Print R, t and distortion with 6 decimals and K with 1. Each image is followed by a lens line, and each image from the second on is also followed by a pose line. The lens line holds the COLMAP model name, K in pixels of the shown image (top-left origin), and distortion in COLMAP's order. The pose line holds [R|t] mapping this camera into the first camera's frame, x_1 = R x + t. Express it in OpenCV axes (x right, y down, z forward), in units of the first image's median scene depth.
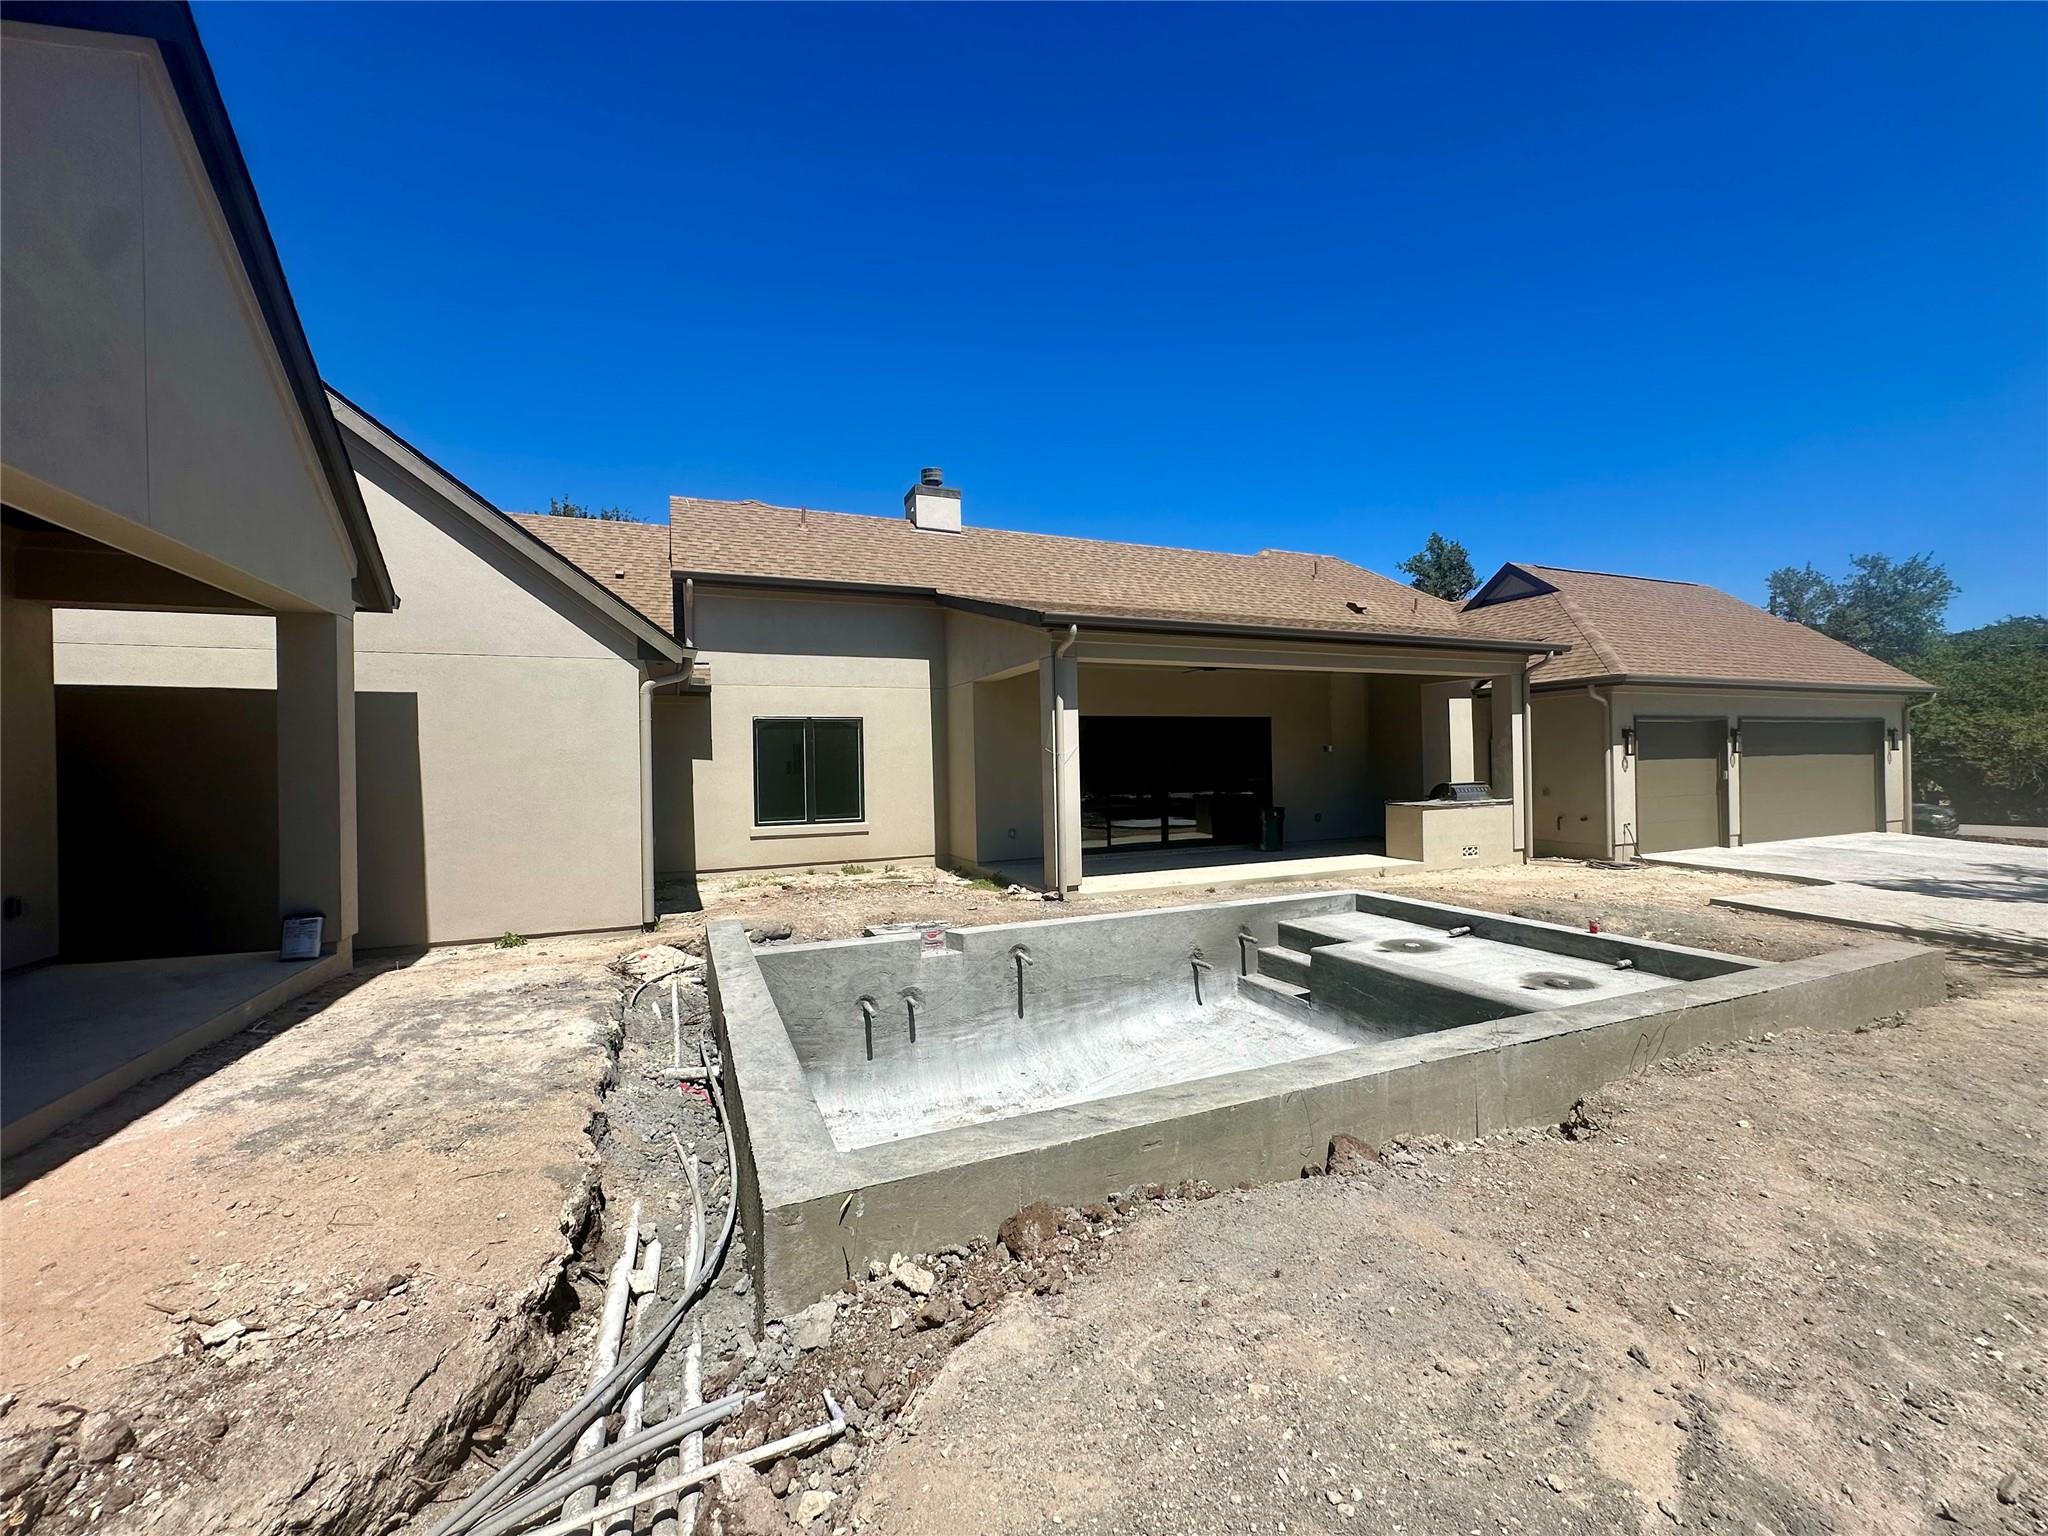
lens RADIAL K [[818.1, 0, 1022.3], [0, 818.1, 766.9], [0, 0, 1]] dist [0.001220, -0.000262]
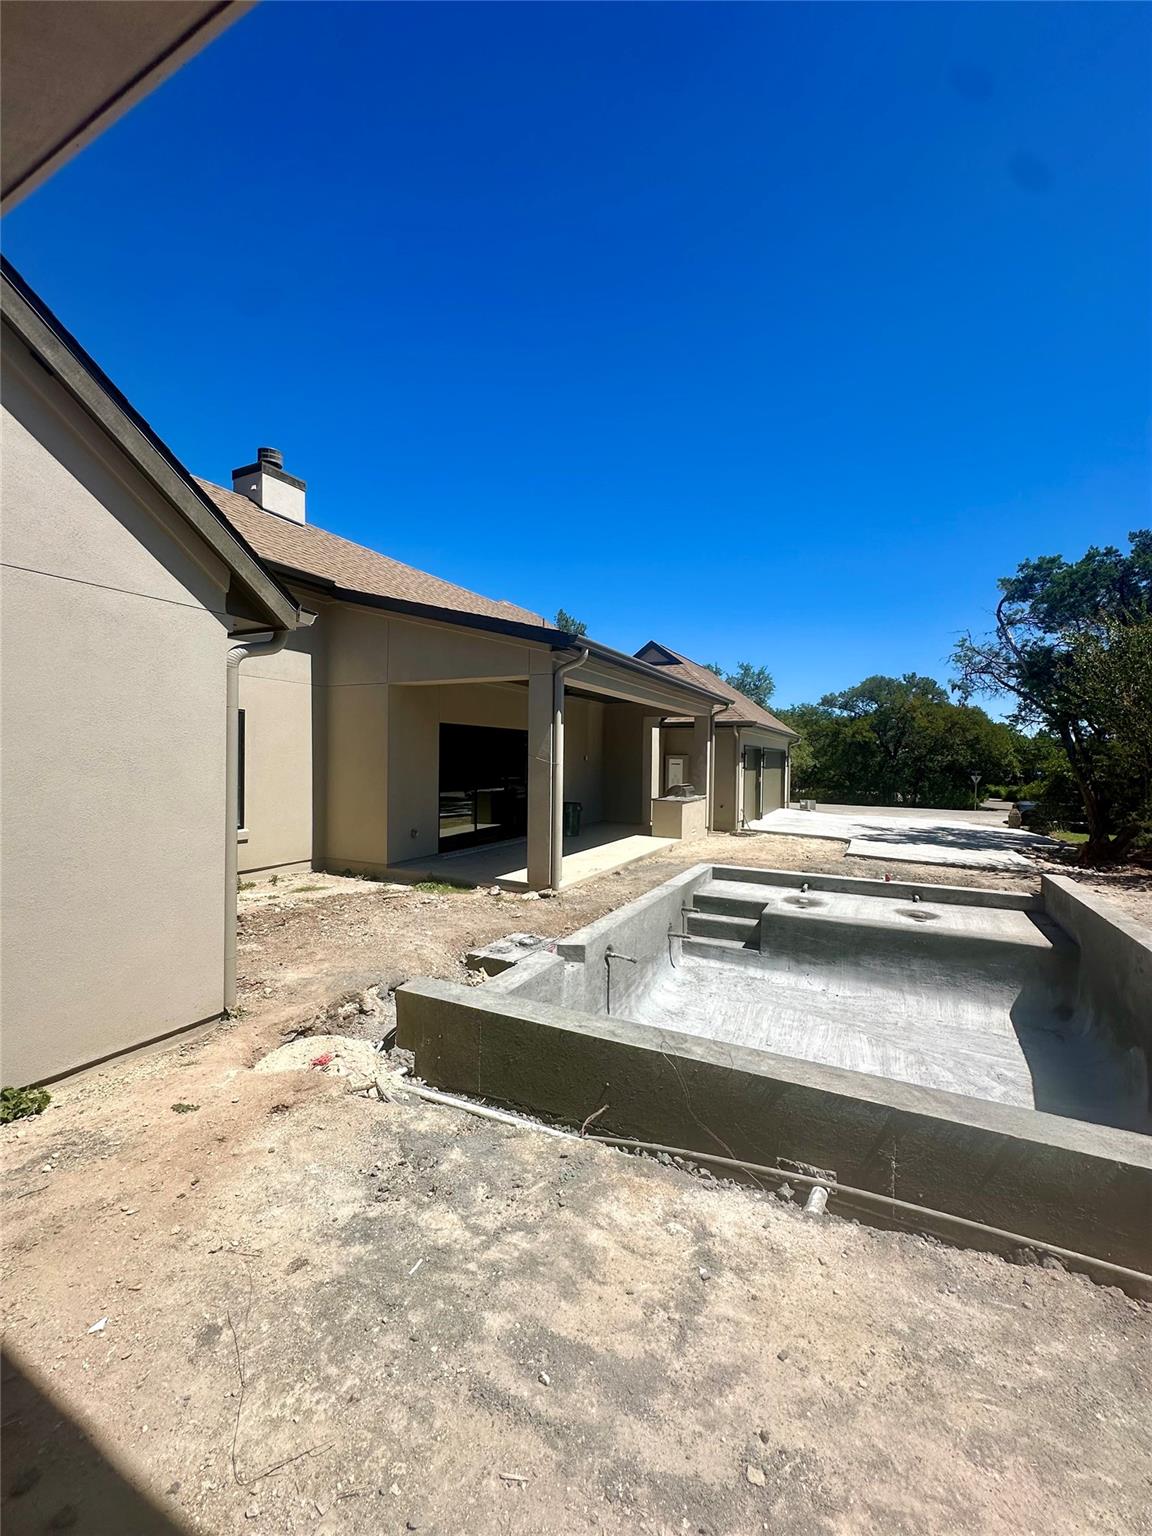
lens RADIAL K [[613.6, 0, 576.9], [0, 613.6, 766.2], [0, 0, 1]] dist [0.001220, -0.000262]
pose [[0.759440, 0.020060, 0.650268, -0.488822], [-0.026527, 0.999648, 0.000143, -0.013359], [-0.650036, -0.017358, 0.759705, 0.368754]]
